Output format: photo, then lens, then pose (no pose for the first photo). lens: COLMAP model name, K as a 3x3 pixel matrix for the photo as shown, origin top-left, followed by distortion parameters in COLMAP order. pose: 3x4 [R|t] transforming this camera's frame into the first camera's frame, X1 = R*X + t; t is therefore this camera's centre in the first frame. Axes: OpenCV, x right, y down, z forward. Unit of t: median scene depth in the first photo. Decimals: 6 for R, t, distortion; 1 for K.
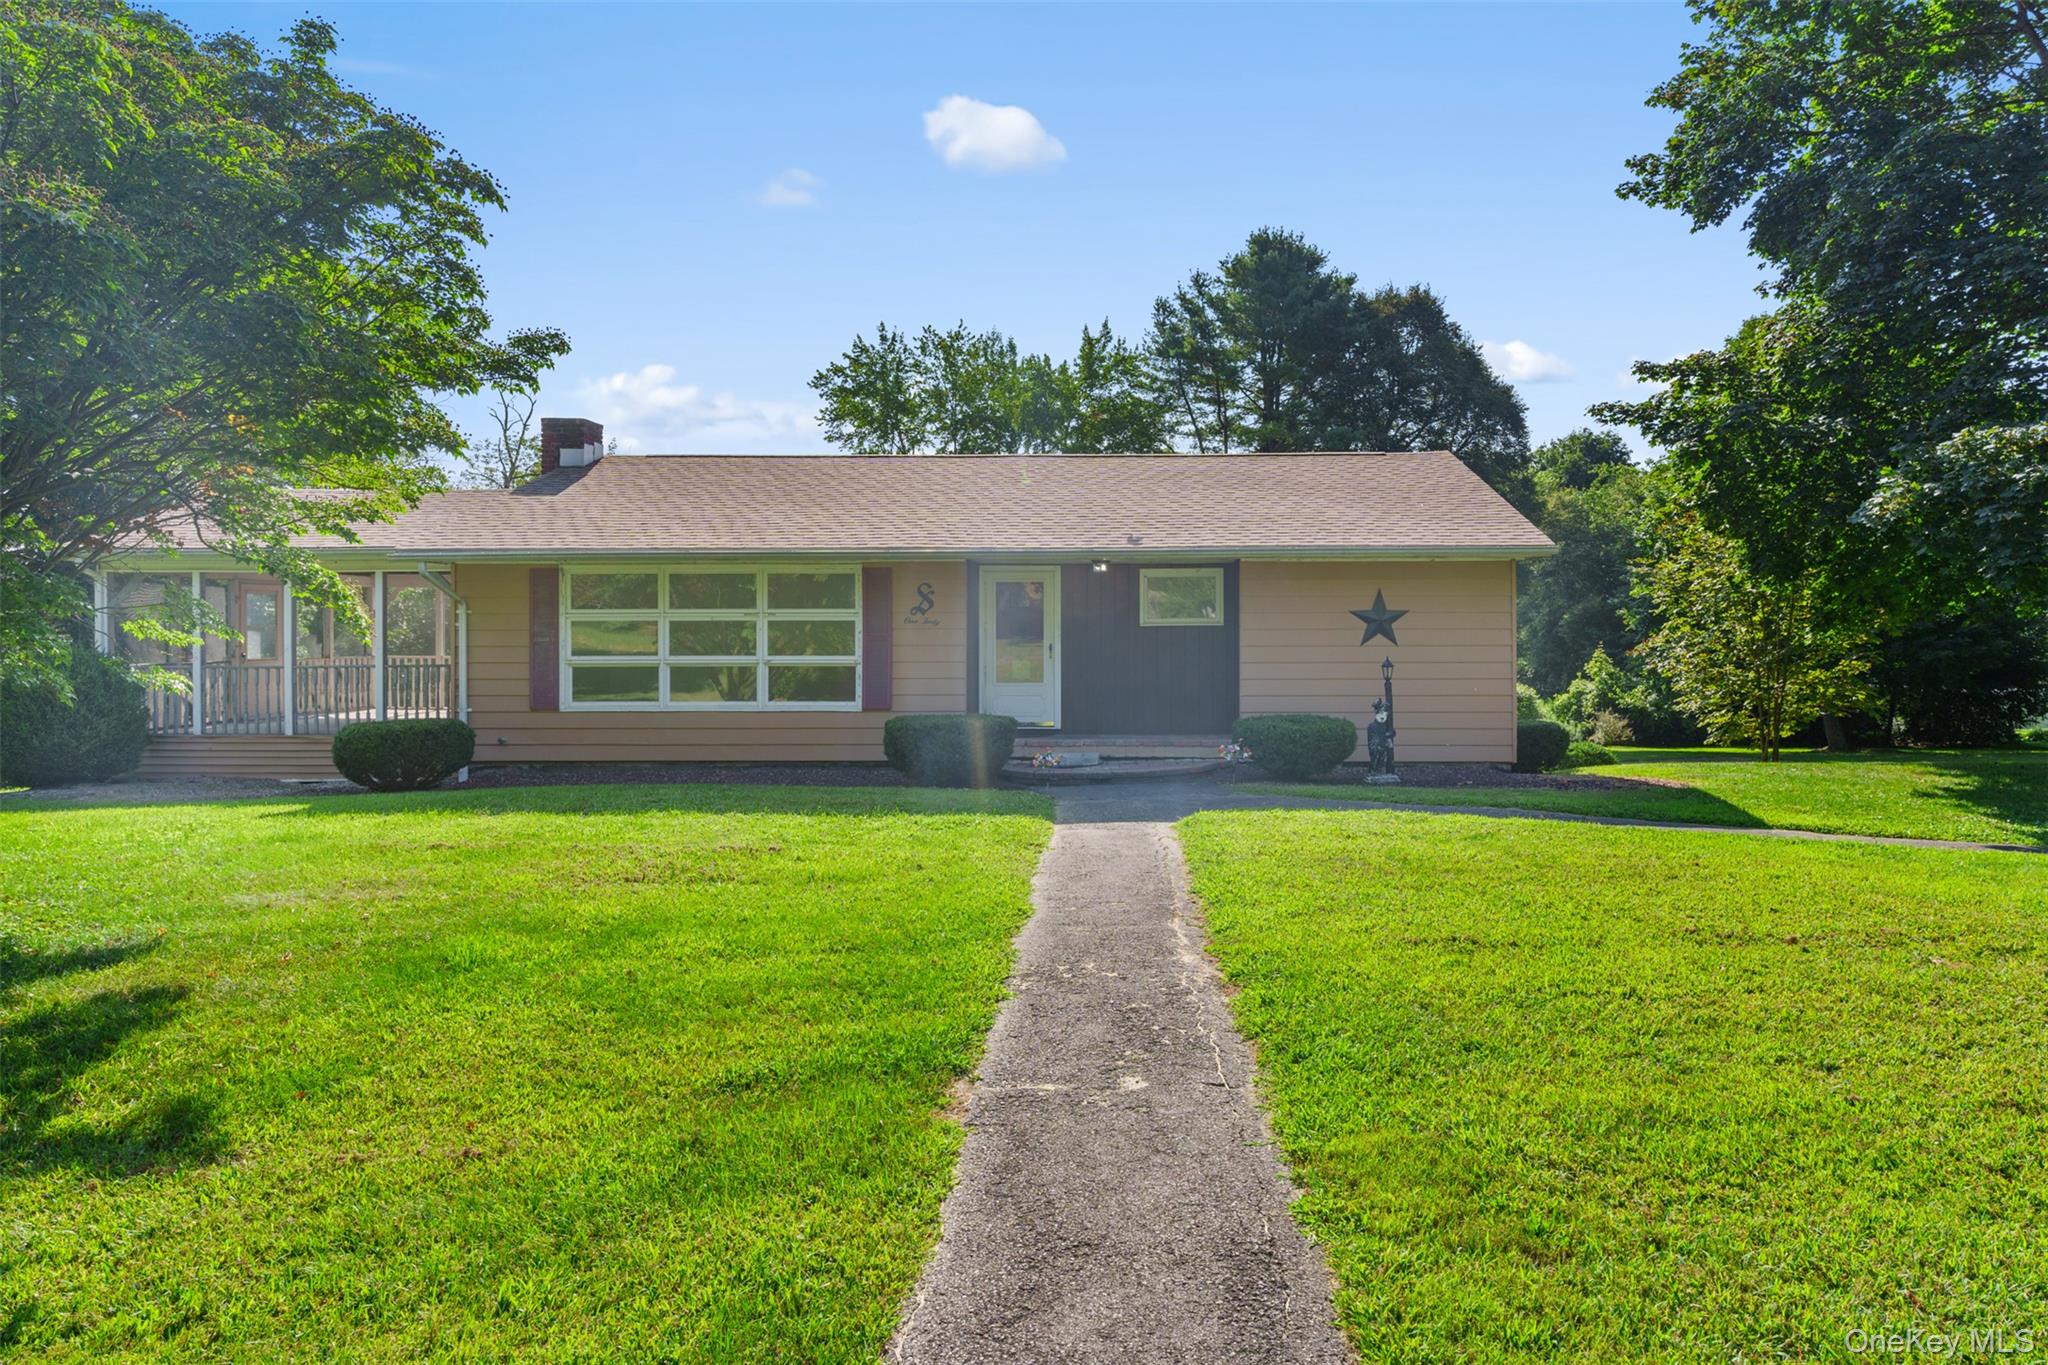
lens RADIAL K [[1220.7, 0, 1024.0], [0, 1220.7, 682.5], [0, 0, 1]] dist [-0.000836, -0.000005]
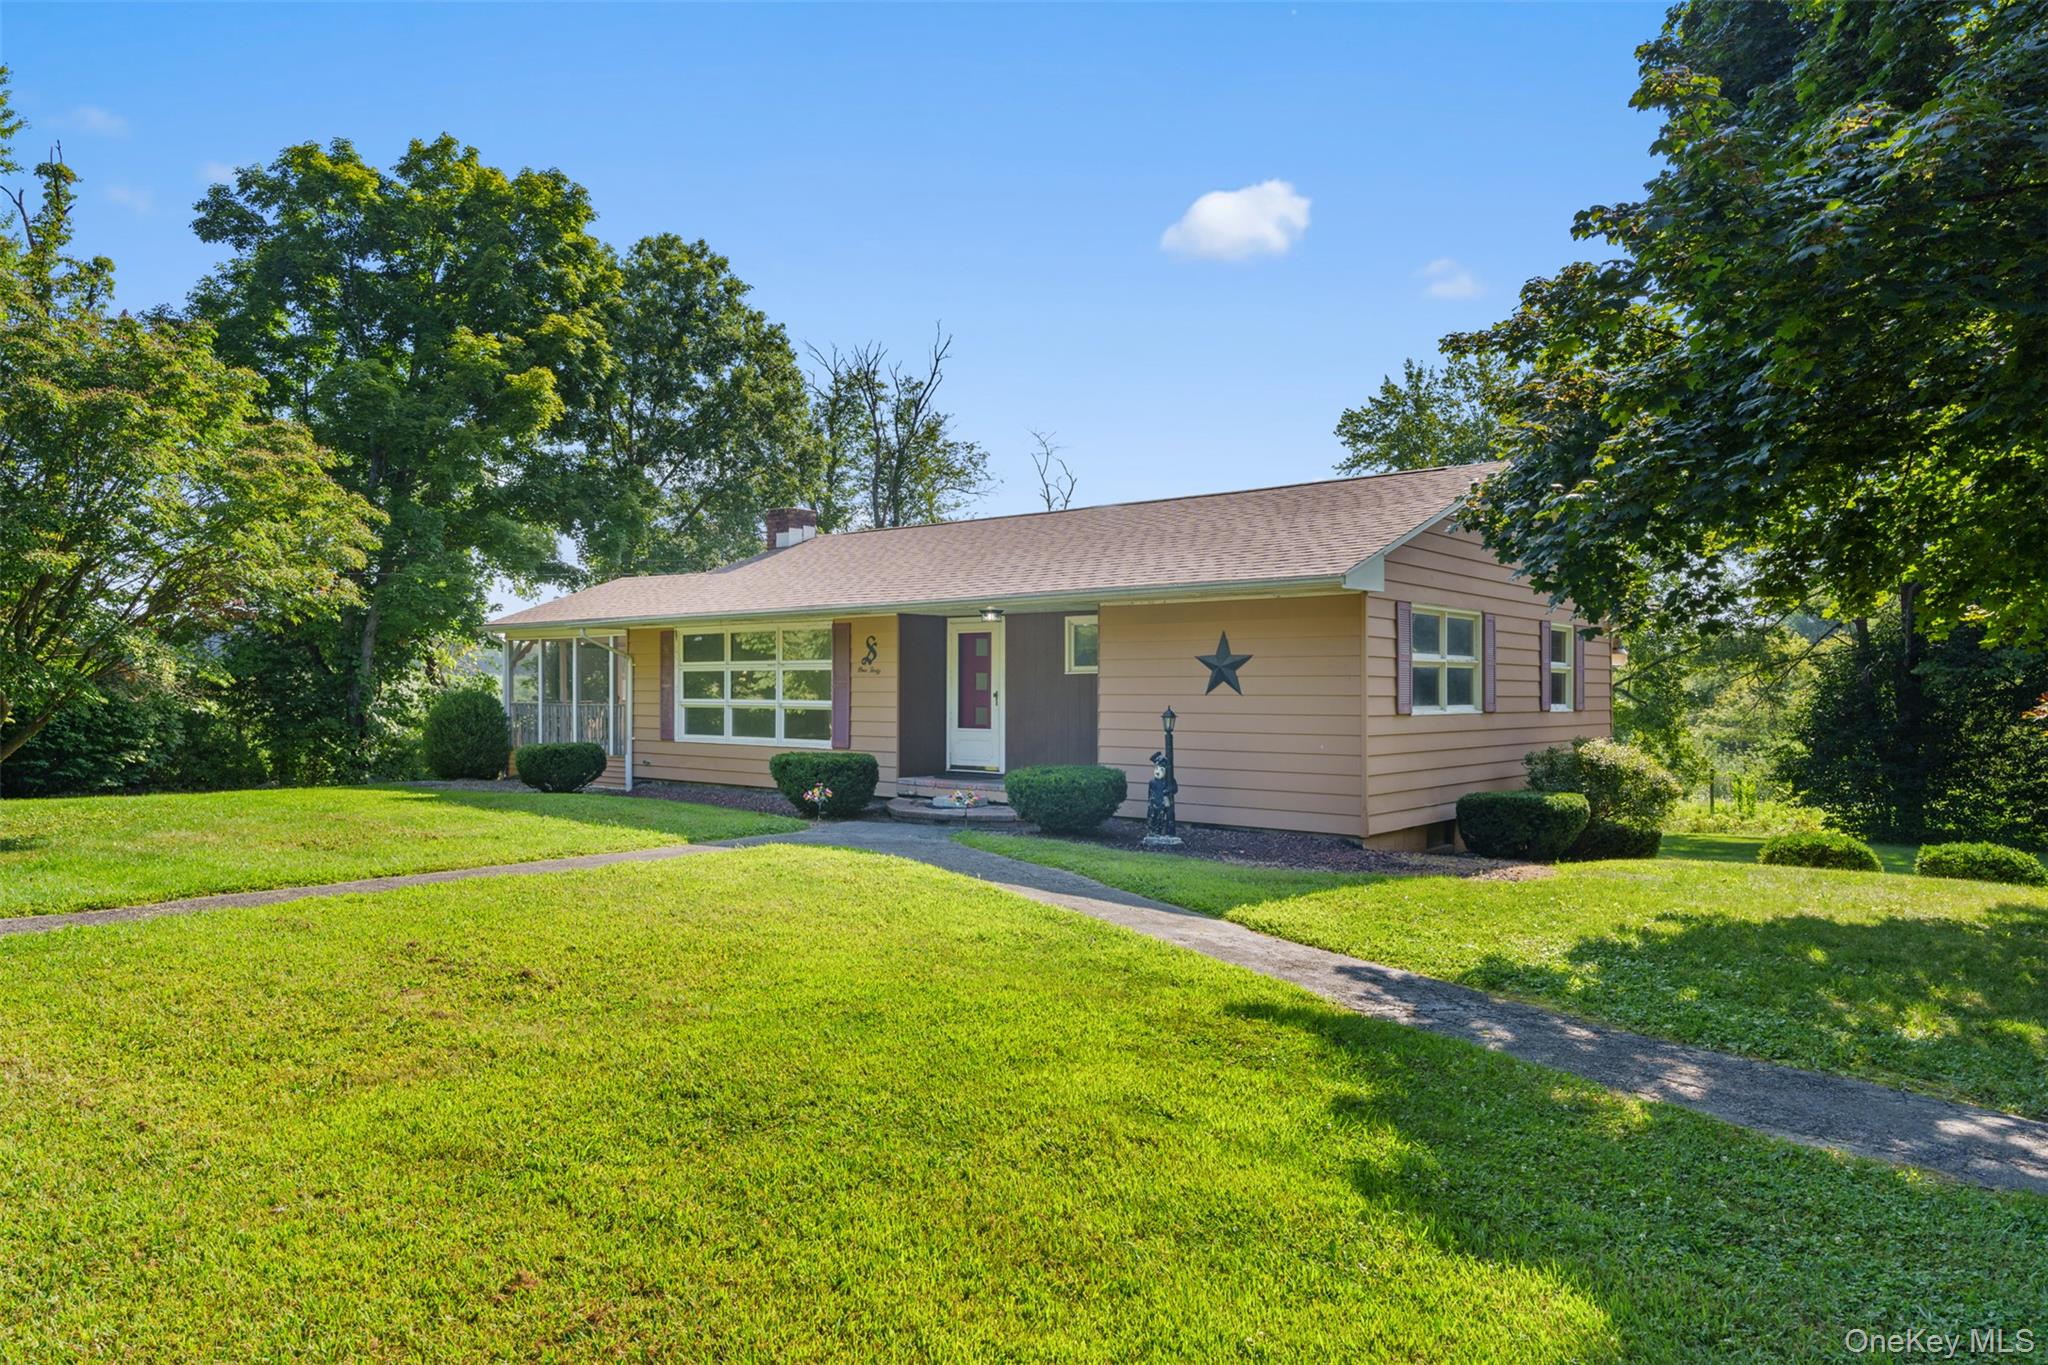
lens RADIAL K [[1291.2, 0, 1024.0], [0, 1291.2, 682.5], [0, 0, 1]] dist [-0.000290, -0.000079]
pose [[0.785666, 0.001326, -0.618650, 0.749639], [-0.033257, 0.998642, -0.040094, 0.003332], [0.617757, 0.052075, 0.784643, 0.164790]]
